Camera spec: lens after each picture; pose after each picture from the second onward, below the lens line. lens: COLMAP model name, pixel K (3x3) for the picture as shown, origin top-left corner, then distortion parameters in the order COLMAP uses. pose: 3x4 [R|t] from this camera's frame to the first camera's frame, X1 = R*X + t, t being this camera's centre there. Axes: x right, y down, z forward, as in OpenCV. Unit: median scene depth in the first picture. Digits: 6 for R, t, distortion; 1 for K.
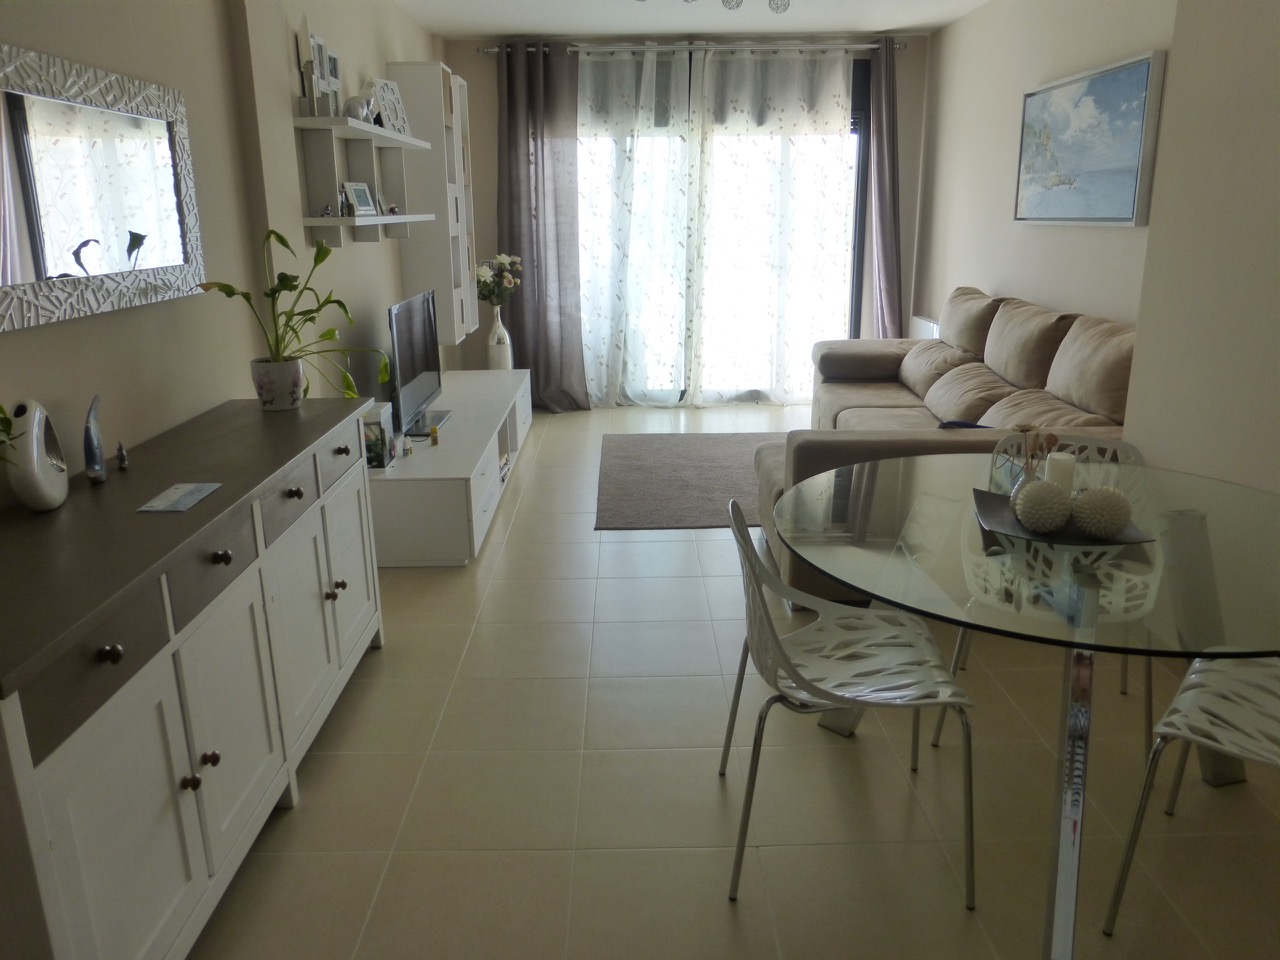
lens RADIAL K [[943.1, 0, 640.0], [0, 943.1, 480.0], [0, 0, 1]] dist [-0.023692, 0.011253]
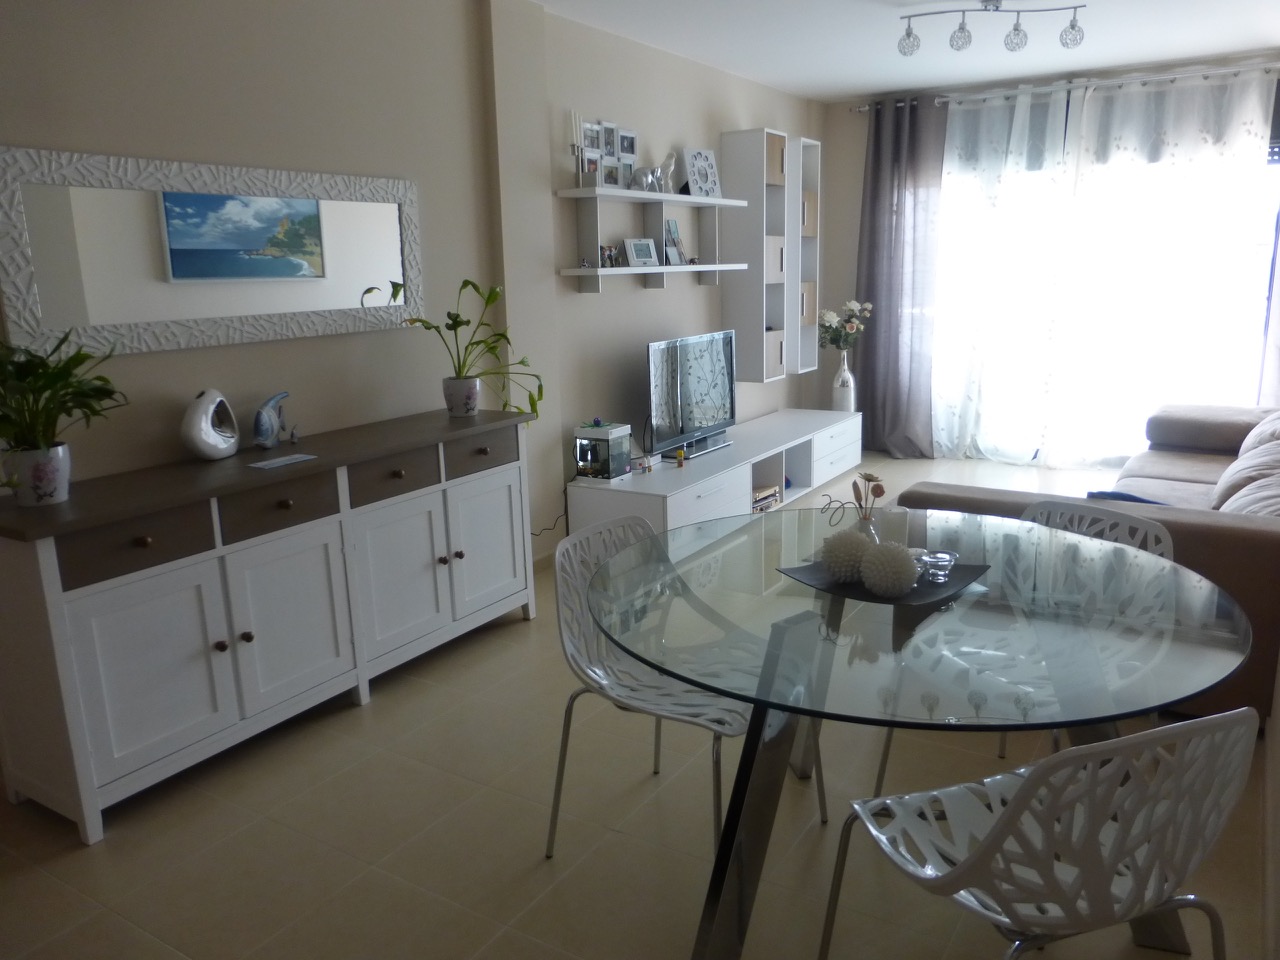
lens RADIAL K [[936.5, 0, 640.0], [0, 936.5, 480.0], [0, 0, 1]] dist [-0.048399, 0.015194]
pose [[0.835258, 0.108302, -0.539087, 0.234571], [-0.133293, 0.991049, -0.007423, -0.005304], [0.533458, 0.078057, 0.842217, 0.024077]]
